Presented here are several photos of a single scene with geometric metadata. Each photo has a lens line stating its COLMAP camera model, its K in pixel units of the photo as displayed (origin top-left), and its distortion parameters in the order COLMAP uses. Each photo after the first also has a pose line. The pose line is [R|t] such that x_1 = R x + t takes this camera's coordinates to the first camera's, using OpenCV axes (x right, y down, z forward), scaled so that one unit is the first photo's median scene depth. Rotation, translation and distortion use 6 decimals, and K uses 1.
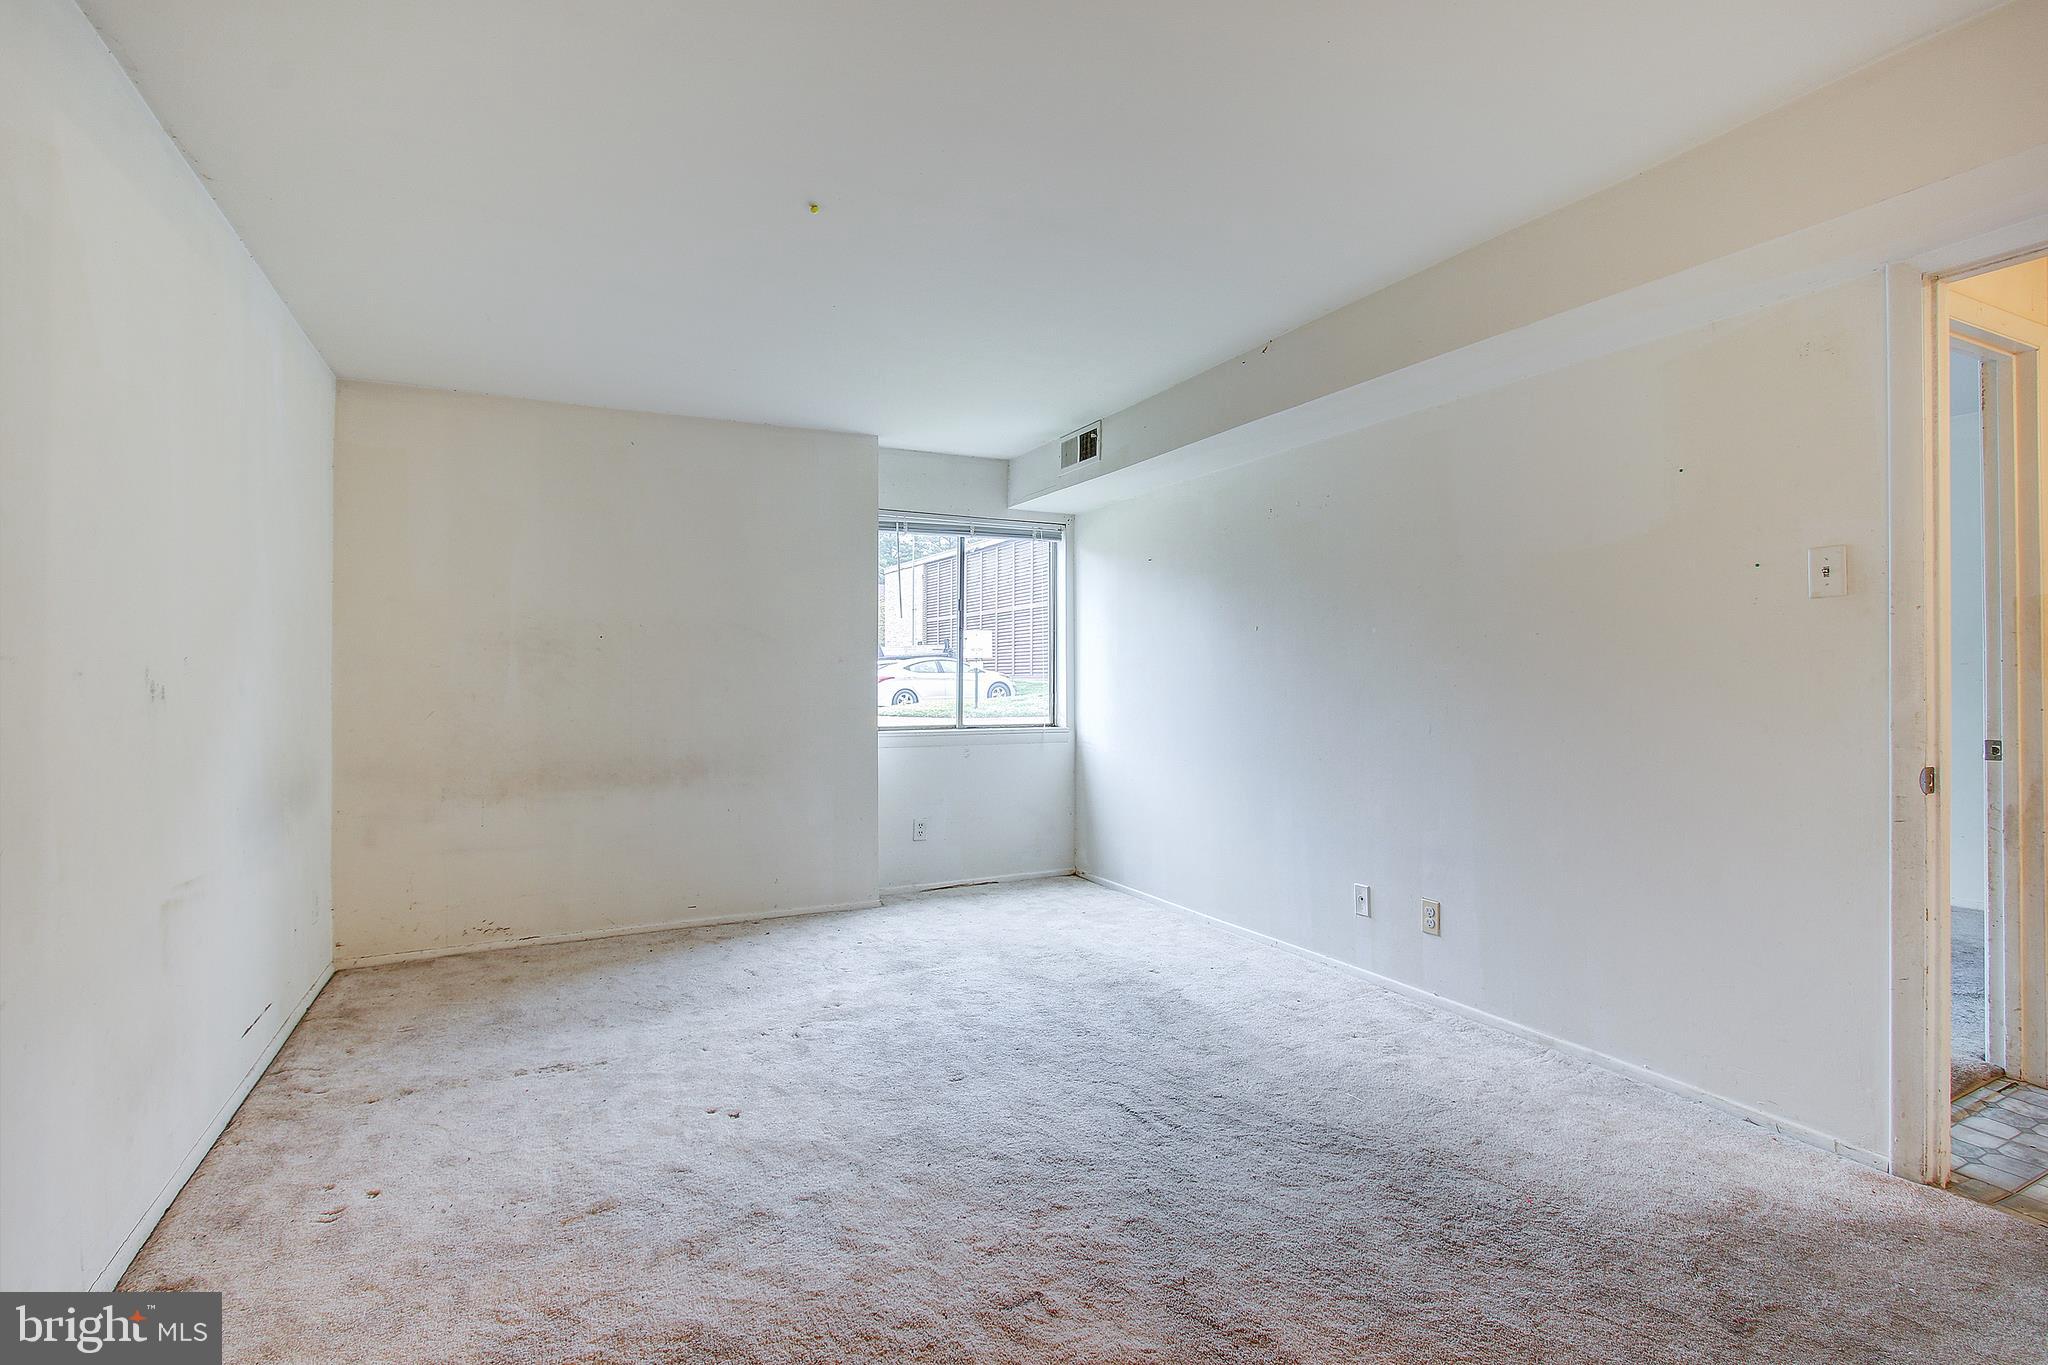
lens RADIAL K [[952.8, 0, 989.6], [0, 952.8, 668.8], [0, 0, 1]] dist [-0.013341, 0.000320]
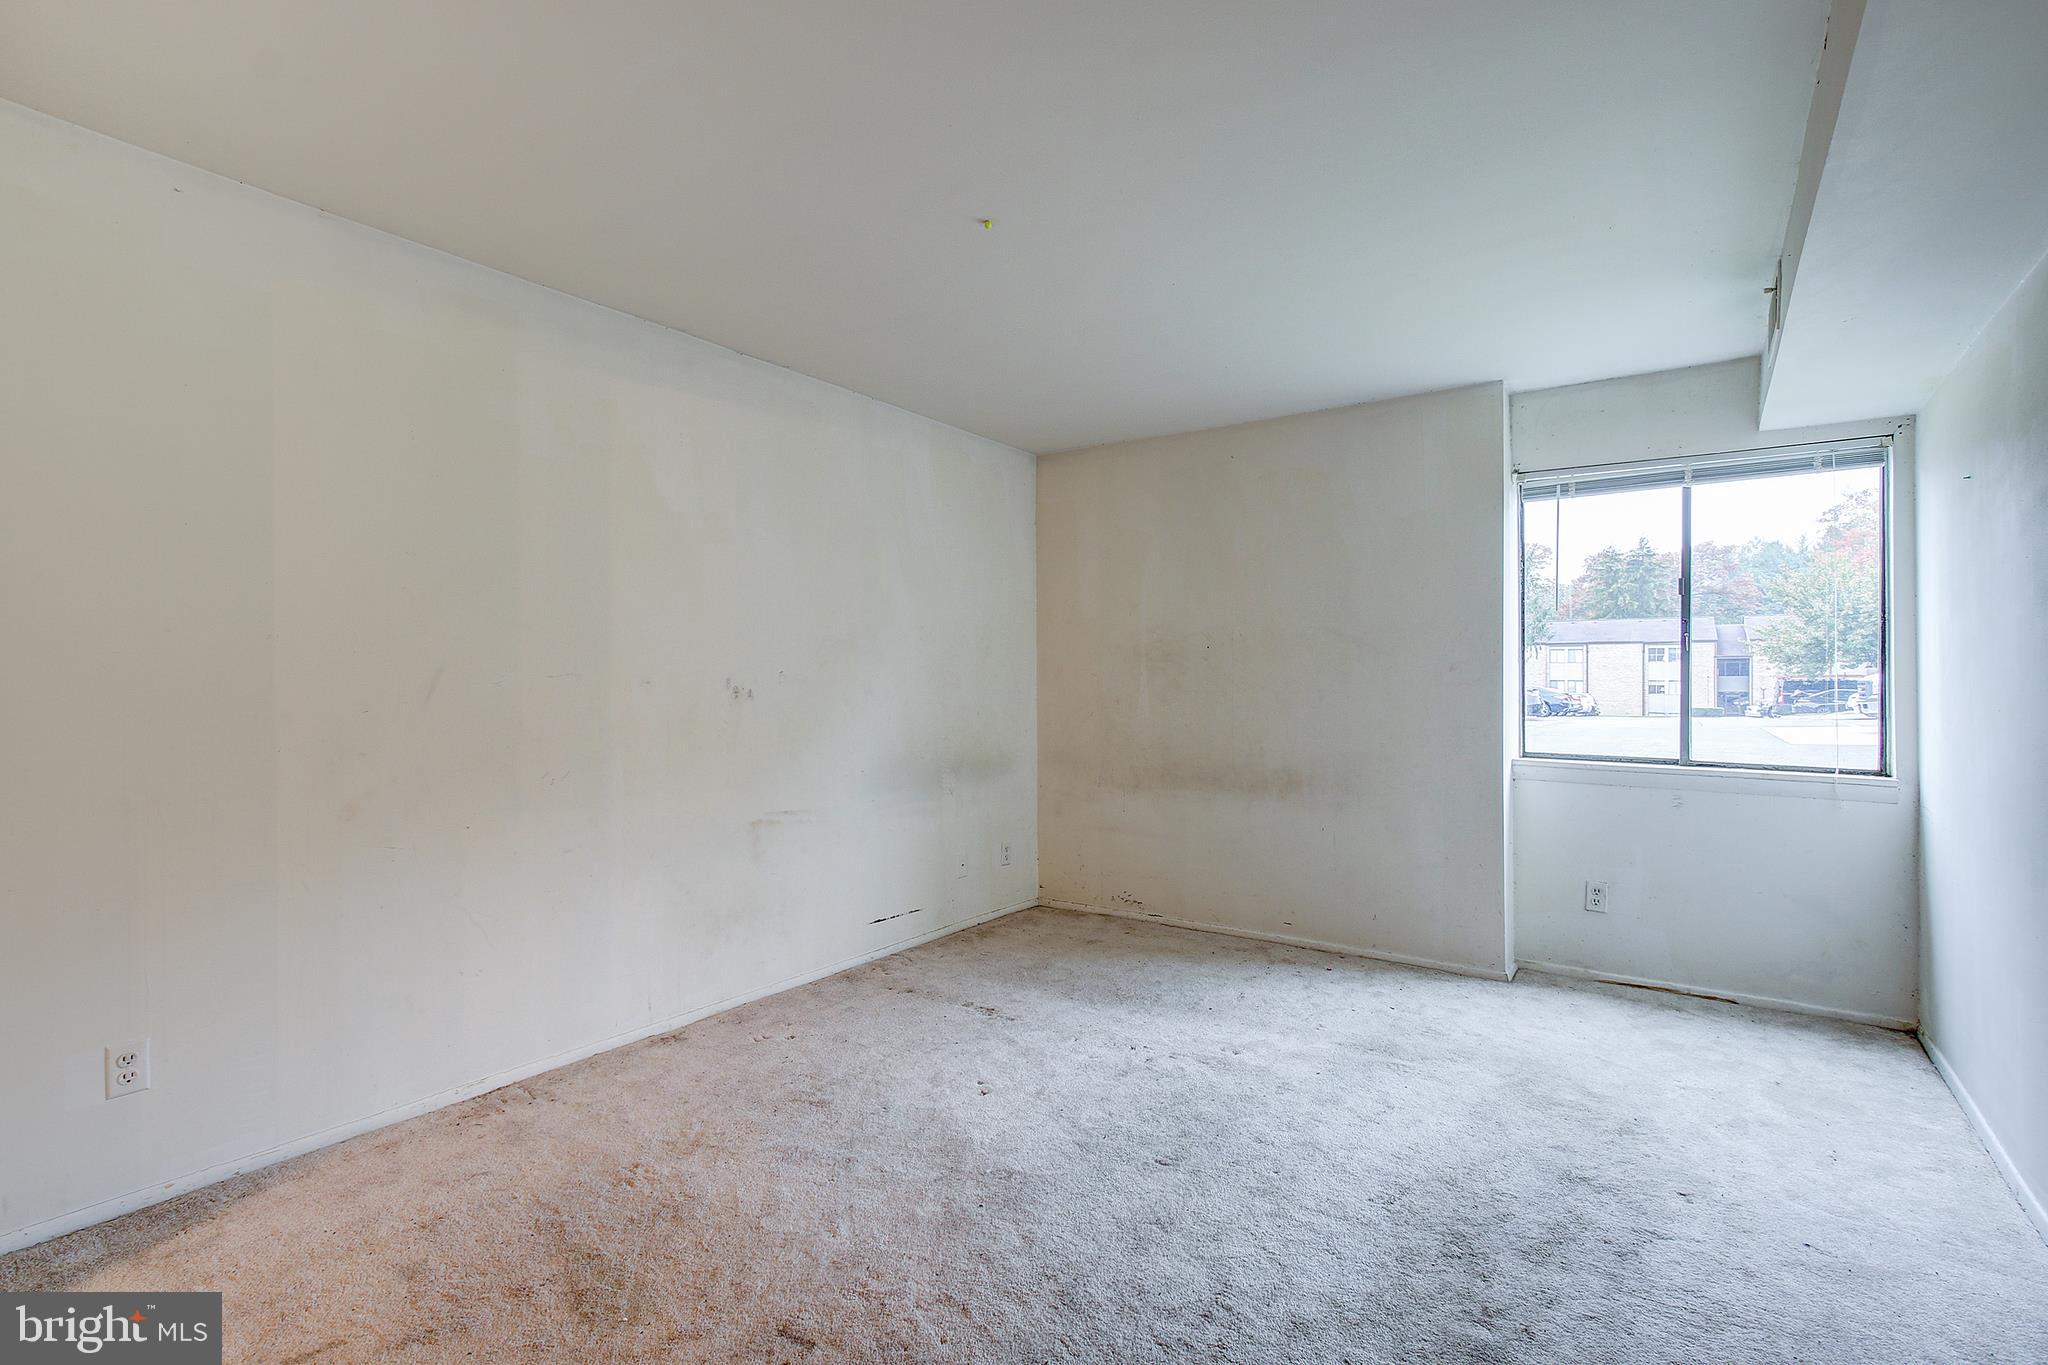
lens RADIAL K [[950.4, 0, 1038.8], [0, 950.4, 683.9], [0, 0, 1]] dist [-0.002732, 0.000672]
pose [[0.489687, 0.008496, -0.871857, 0.463781], [0.000755, 0.999948, 0.010169, -0.004459], [0.871898, -0.005638, 0.489656, 0.349058]]
